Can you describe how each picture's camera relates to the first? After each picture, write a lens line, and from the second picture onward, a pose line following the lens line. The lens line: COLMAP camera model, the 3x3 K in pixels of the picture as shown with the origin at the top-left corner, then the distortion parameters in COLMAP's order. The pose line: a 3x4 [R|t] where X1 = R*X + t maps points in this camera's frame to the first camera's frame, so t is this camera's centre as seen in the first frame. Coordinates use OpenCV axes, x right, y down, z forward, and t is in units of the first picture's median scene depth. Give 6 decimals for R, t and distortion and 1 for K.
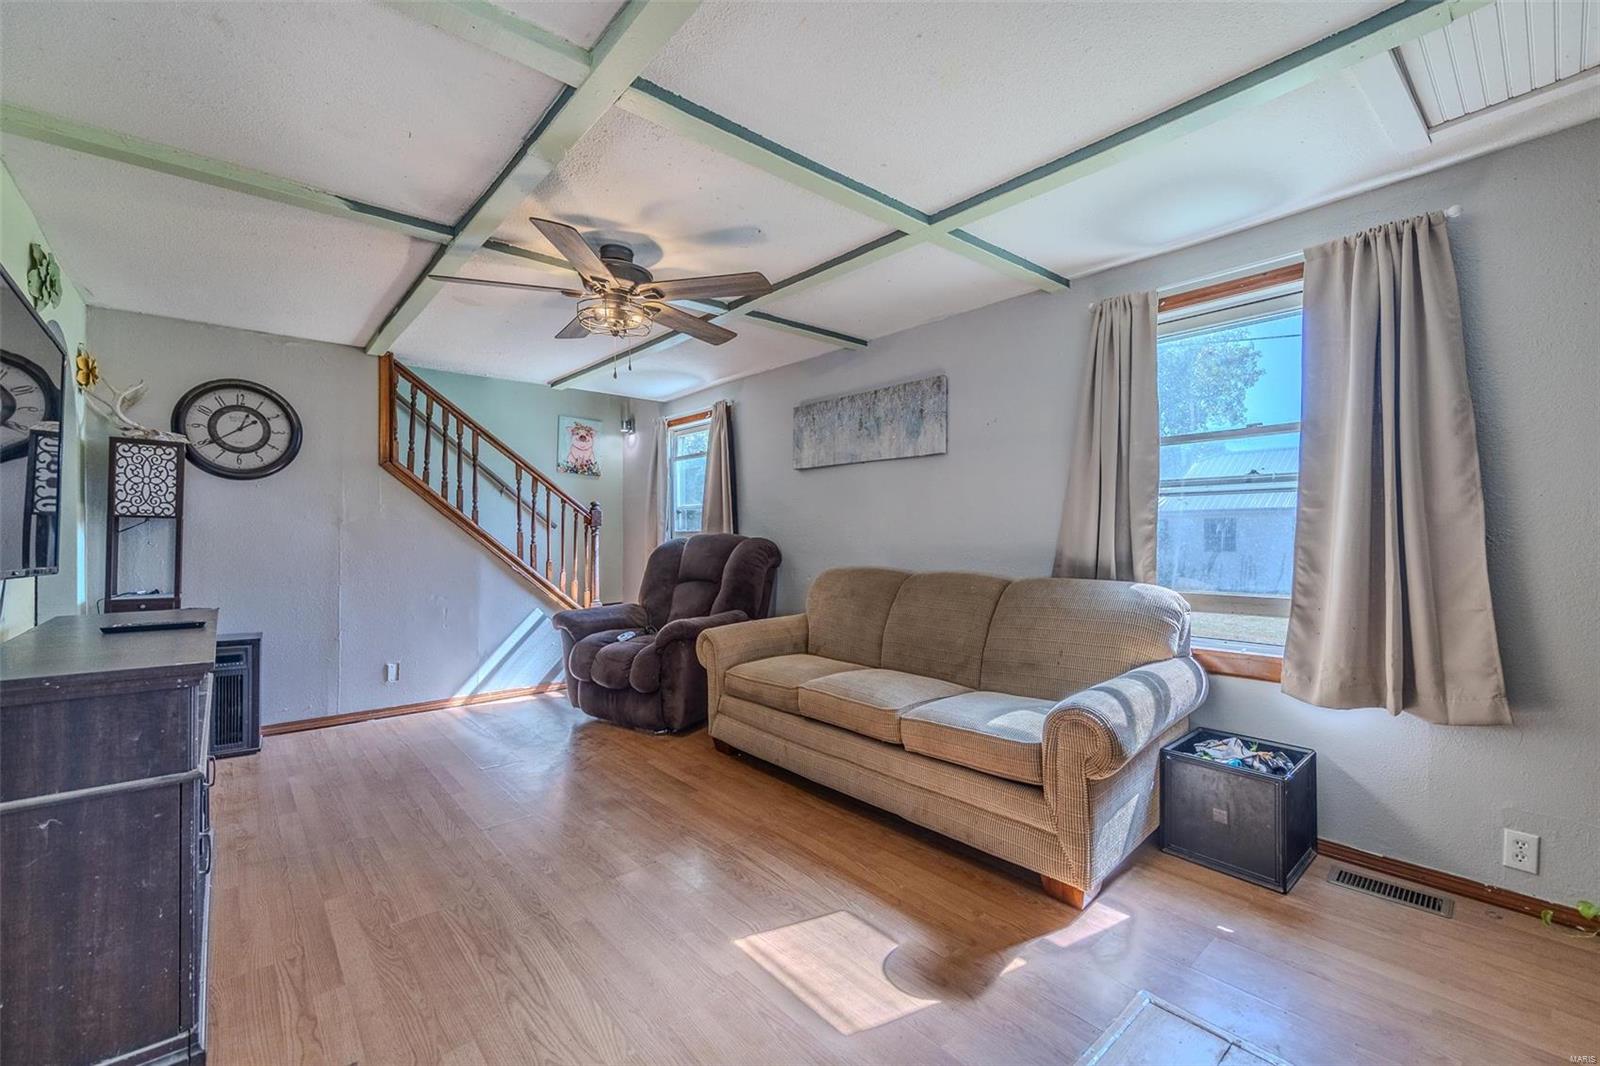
lens RADIAL K [[668.4, 0, 792.2], [0, 668.4, 542.1], [0, 0, 1]] dist [0.013691, -0.000056]
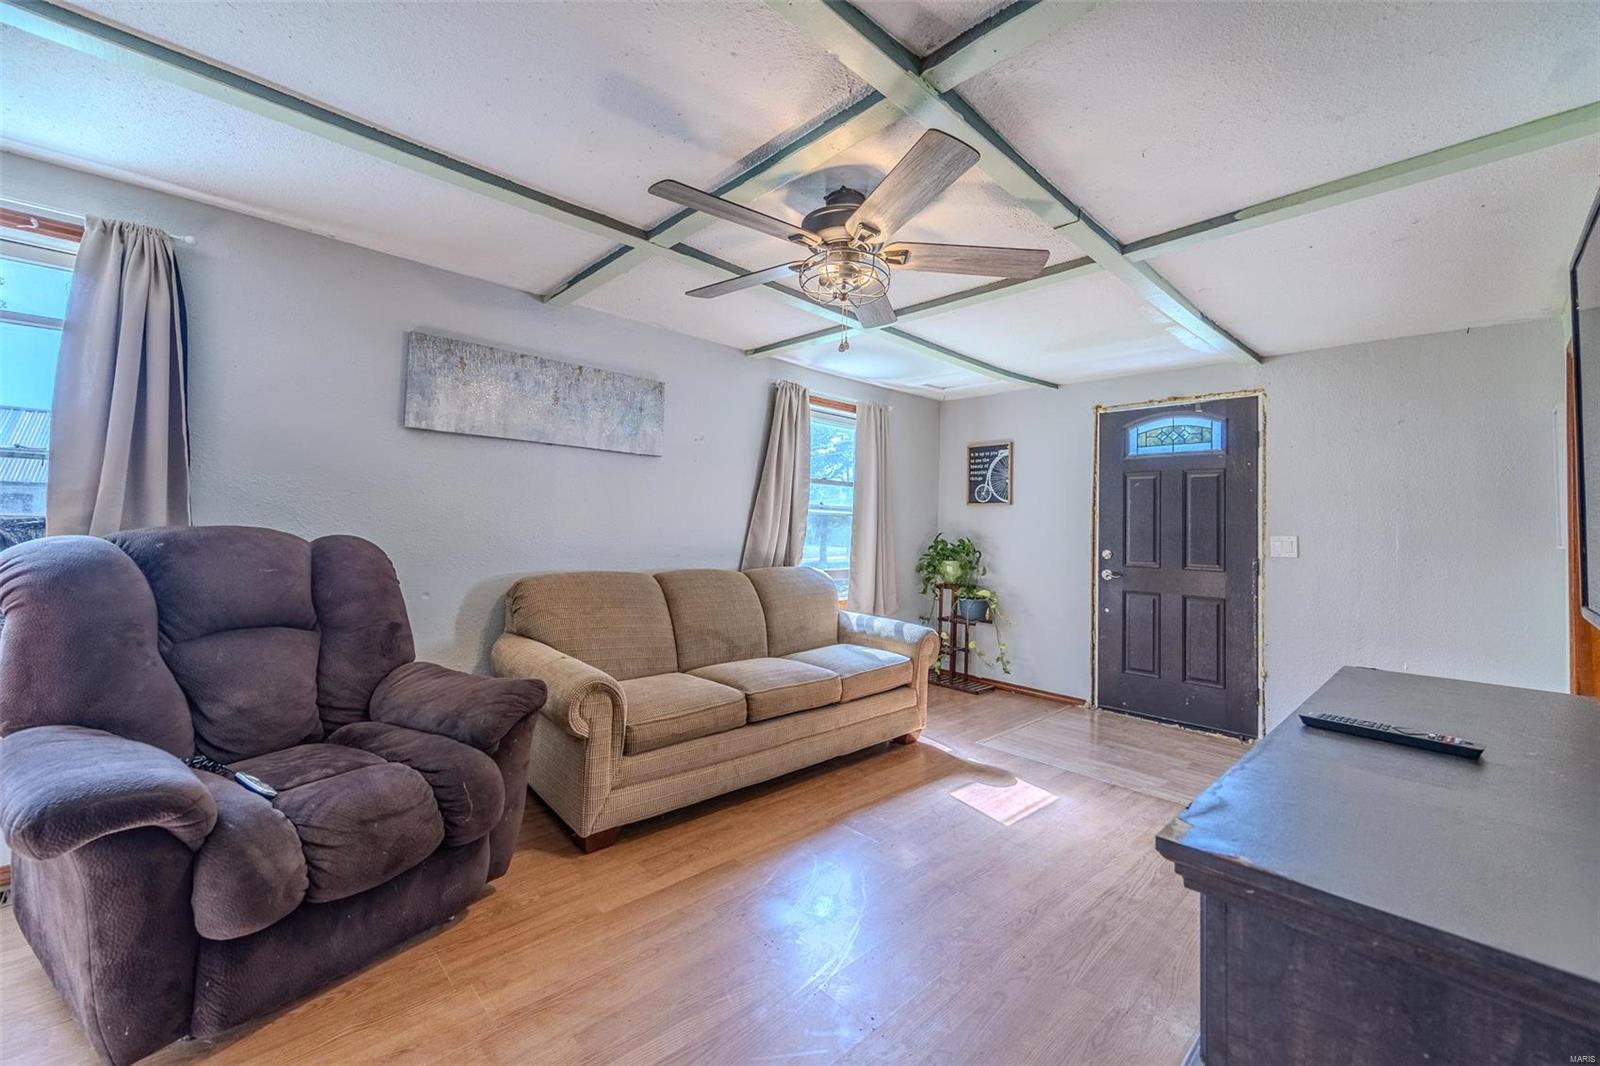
lens RADIAL K [[651.9, 0, 800.0], [0, 651.9, 533.0], [0, 0, 1]] dist [-0.030651, -0.000117]
pose [[-0.060911, 0.012997, 0.998059, -1.036470], [0.001273, 0.999915, -0.012944, -0.000496], [-0.998142, 0.000482, -0.060923, 1.109252]]
